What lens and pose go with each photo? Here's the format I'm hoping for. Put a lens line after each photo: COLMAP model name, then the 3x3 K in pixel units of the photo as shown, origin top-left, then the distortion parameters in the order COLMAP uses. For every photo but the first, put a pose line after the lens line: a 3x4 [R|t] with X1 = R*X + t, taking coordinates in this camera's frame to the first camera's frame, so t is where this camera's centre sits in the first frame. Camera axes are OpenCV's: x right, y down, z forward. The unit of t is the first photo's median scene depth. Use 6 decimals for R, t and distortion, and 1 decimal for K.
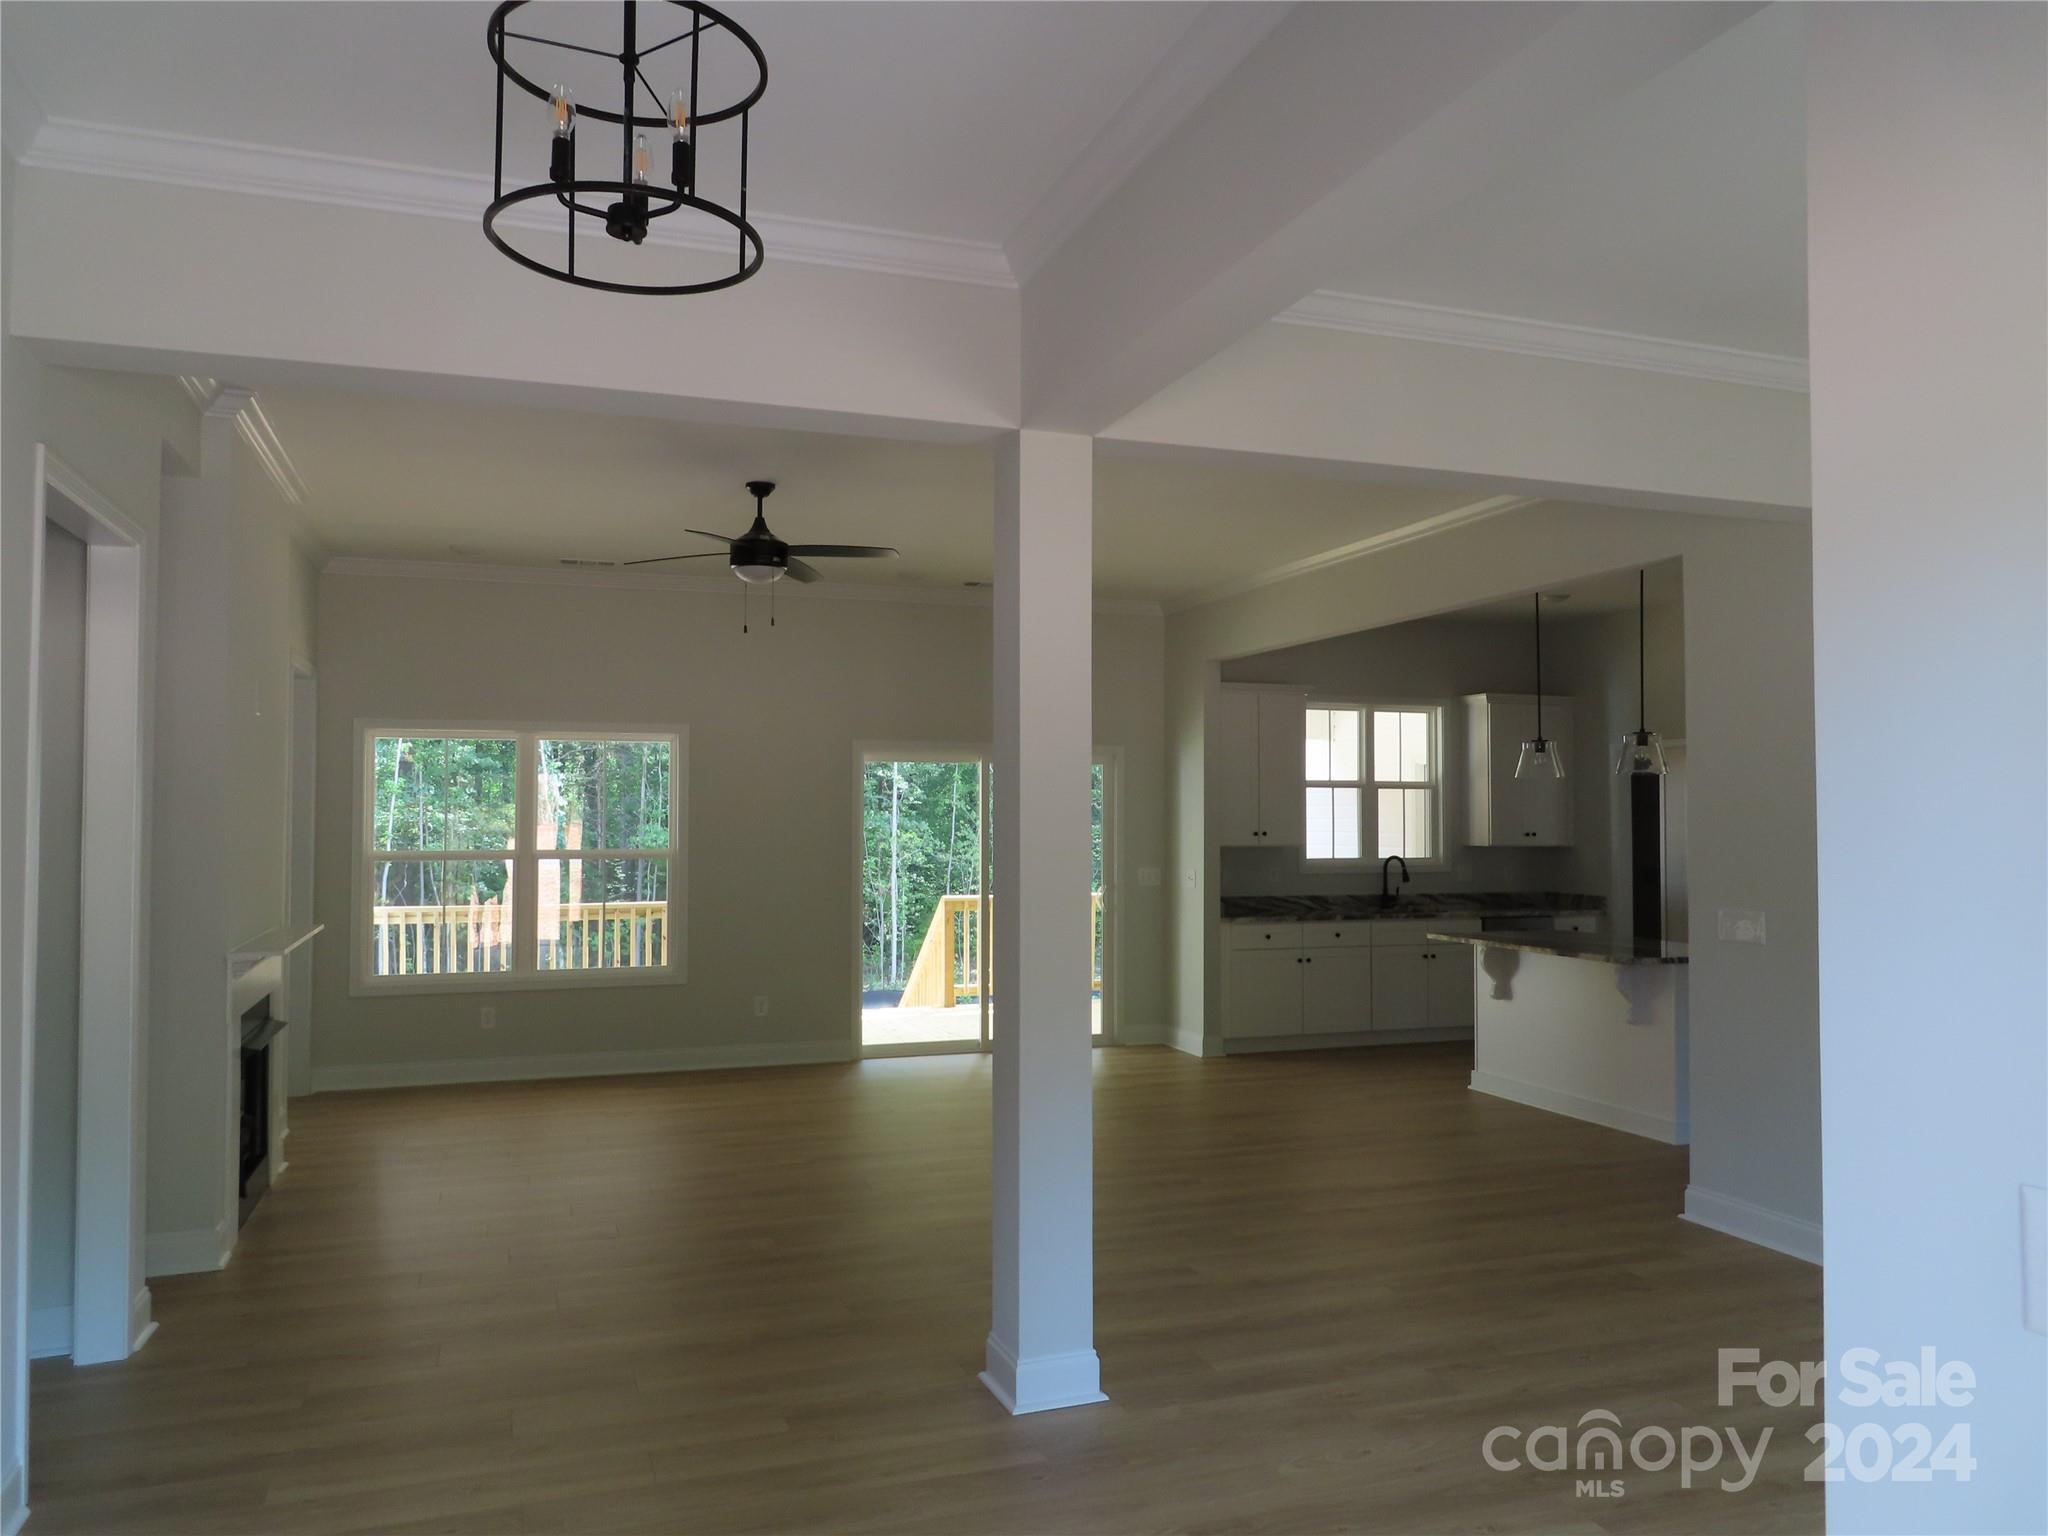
lens RADIAL K [[1476.2, 0, 1028.5], [0, 1476.2, 762.0], [0, 0, 1]] dist [0.015711, -0.019955]
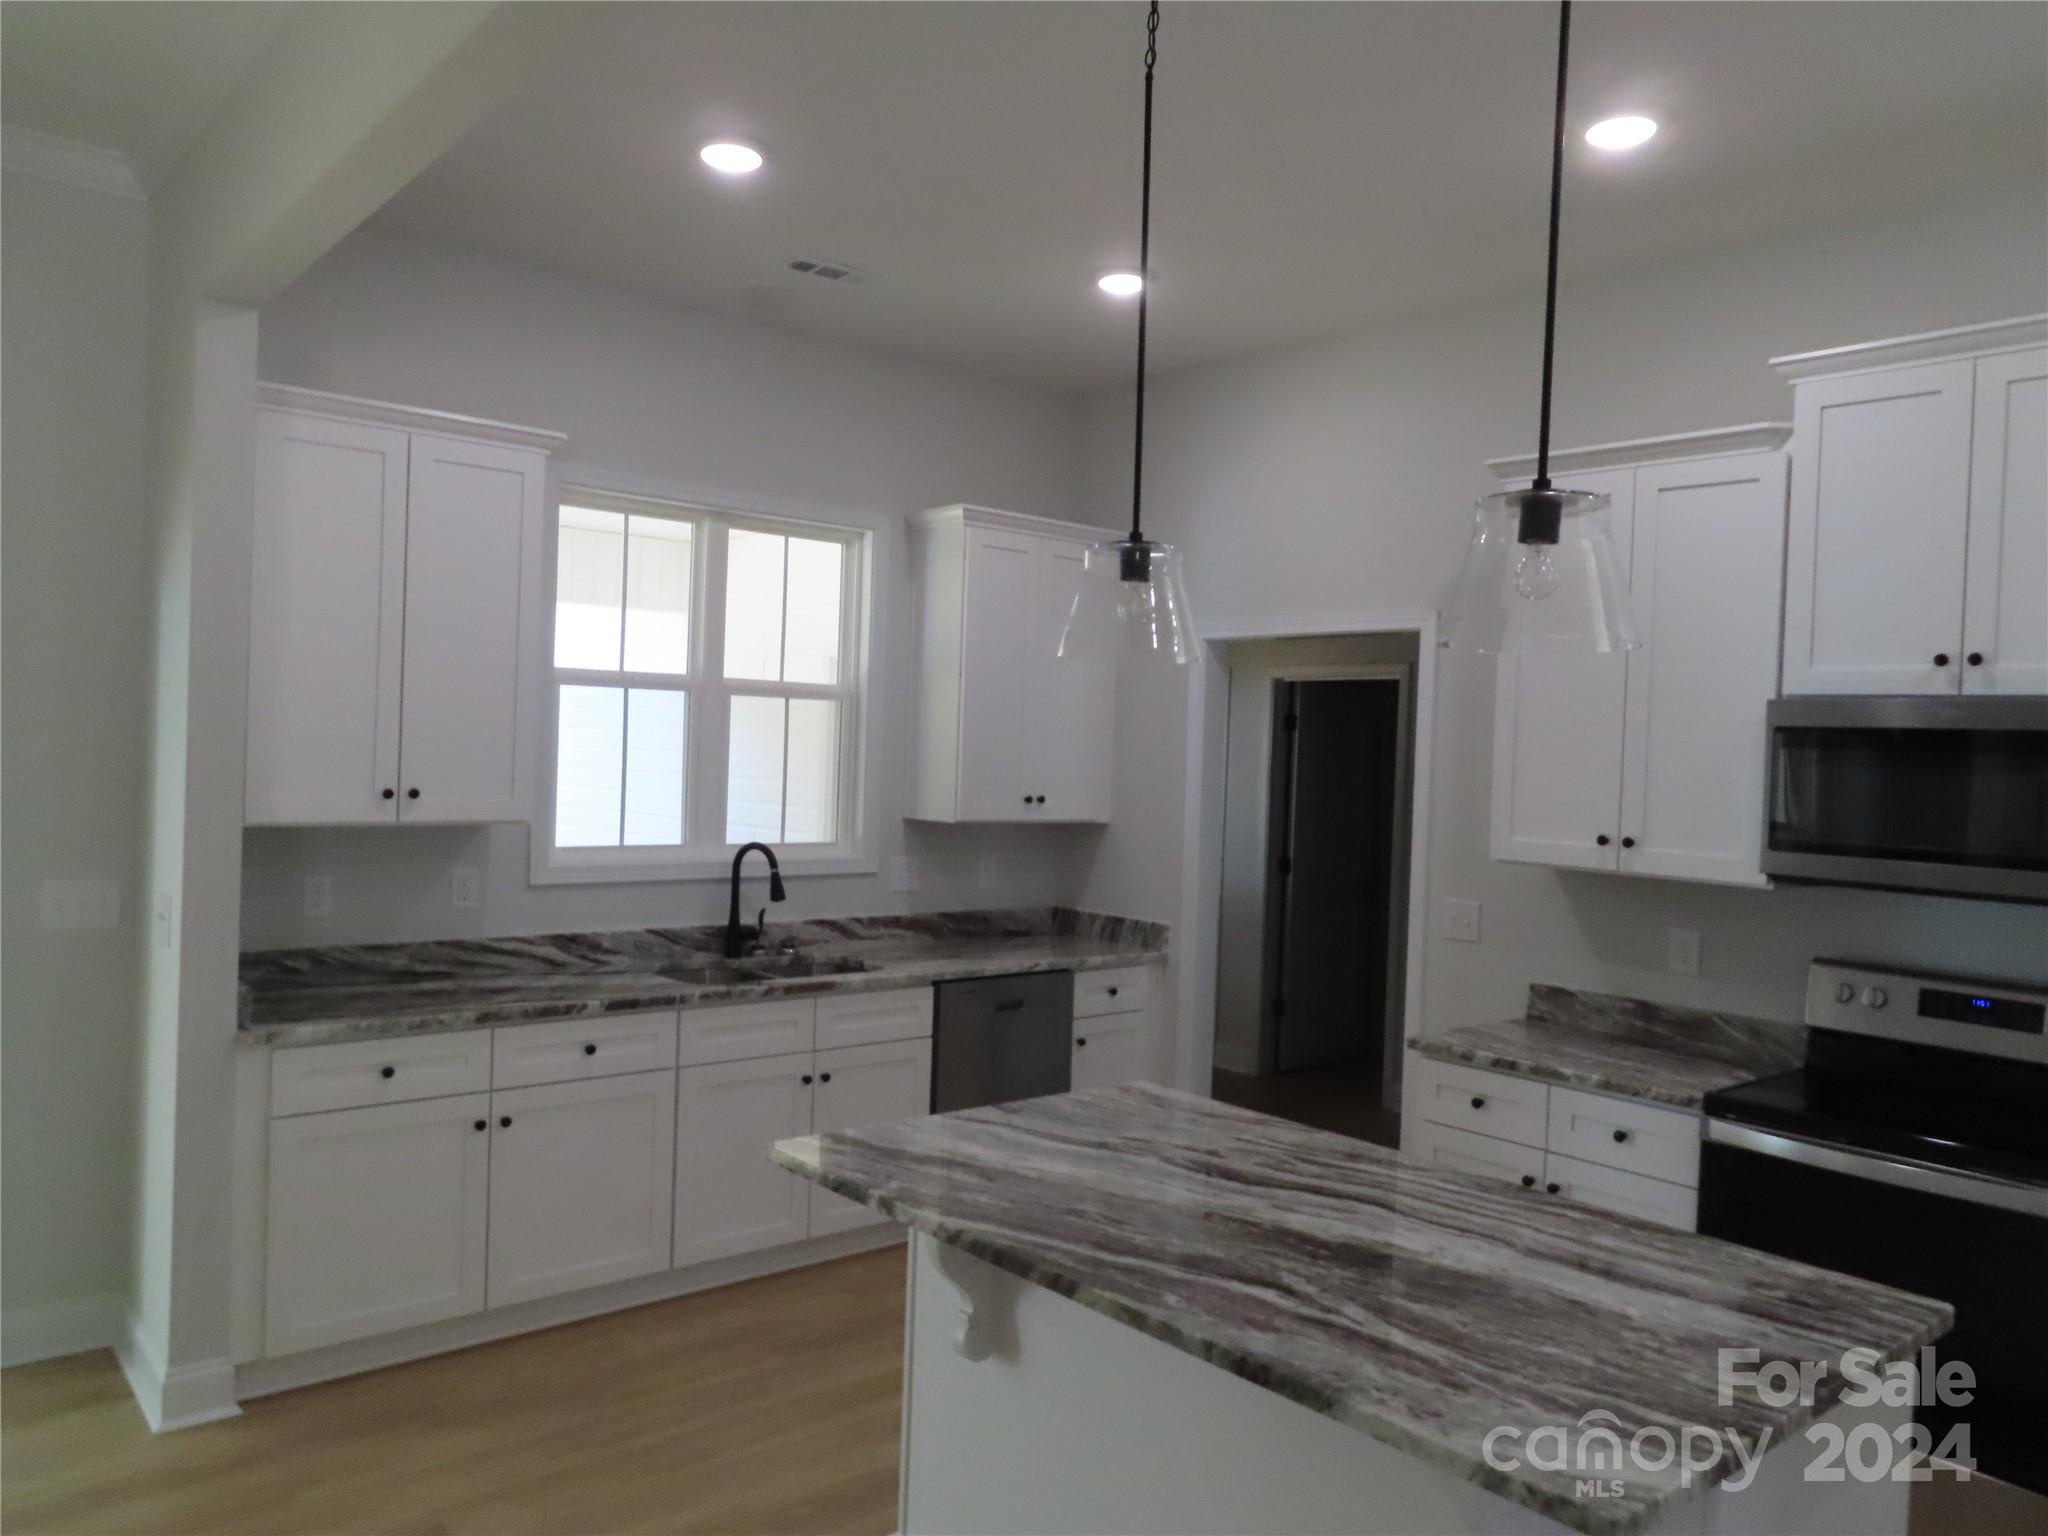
lens RADIAL K [[1476.2, 0, 1043.3], [0, 1476.2, 763.8], [0, 0, 1]] dist [0.015711, -0.019955]
pose [[0.930473, 0.026238, 0.365420, 0.161641], [-0.045664, 0.997960, 0.044619, 0.014686], [-0.363503, -0.058204, 0.929773, 0.541248]]
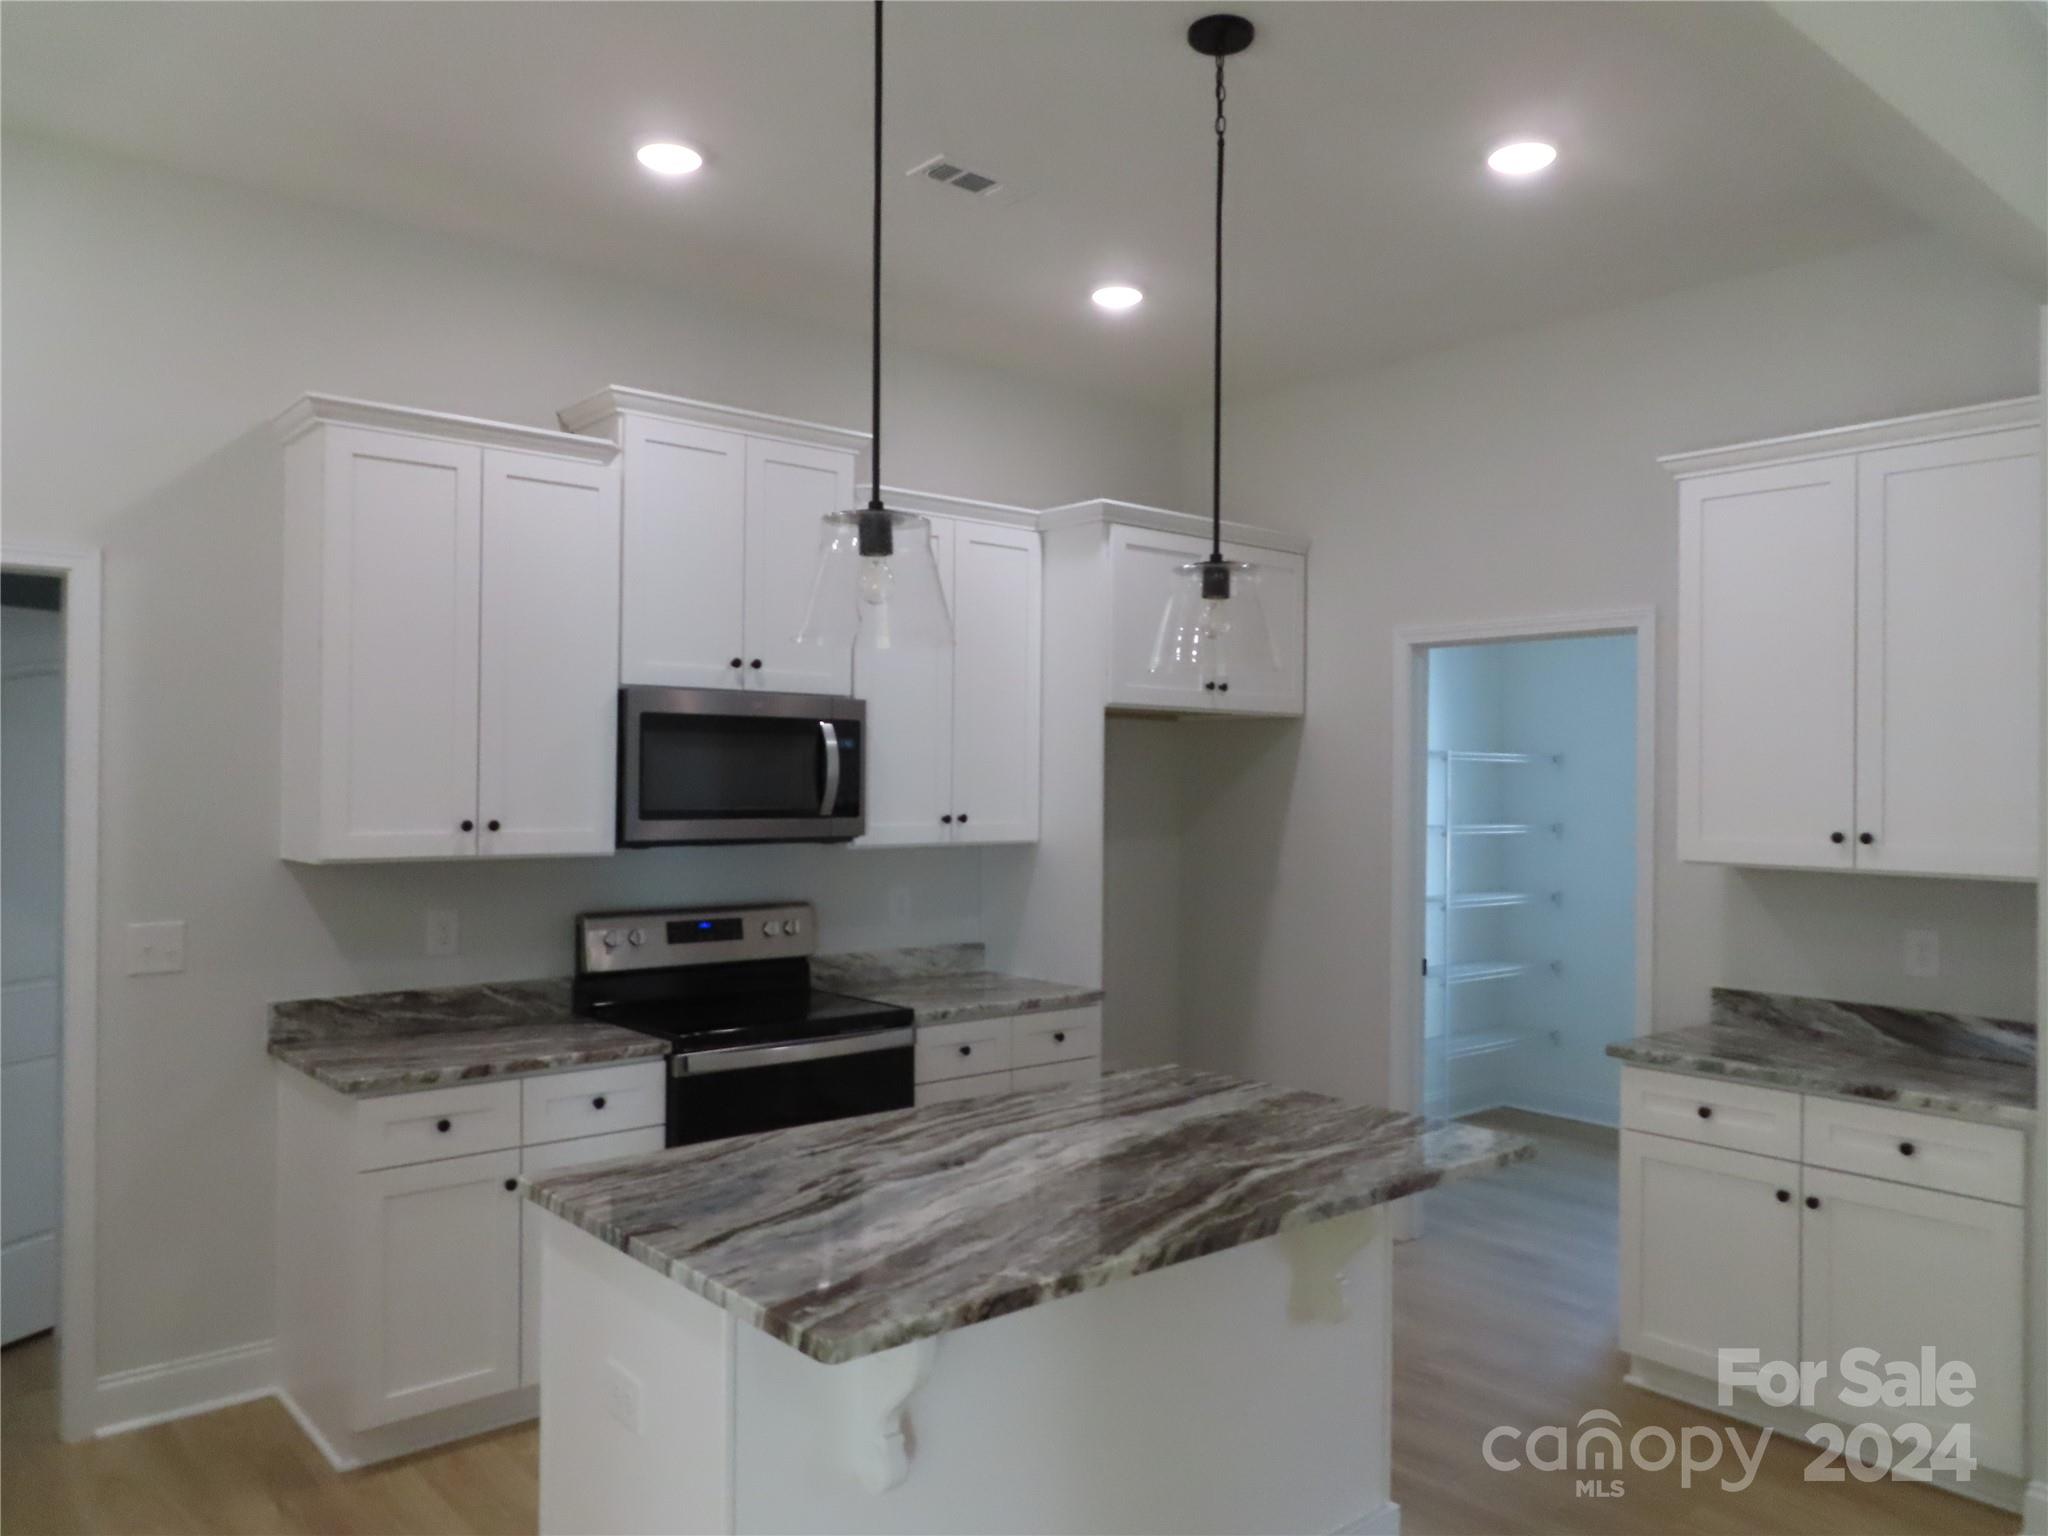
lens RADIAL K [[1476.2, 0, 1024.7], [0, 1476.2, 765.4], [0, 0, 1]] dist [0.015711, -0.019955]
pose [[-0.344882, -0.003089, 0.938641, 0.047724], [-0.043128, 0.998991, -0.012559, 0.027486], [-0.937655, -0.044813, -0.344667, 0.820909]]
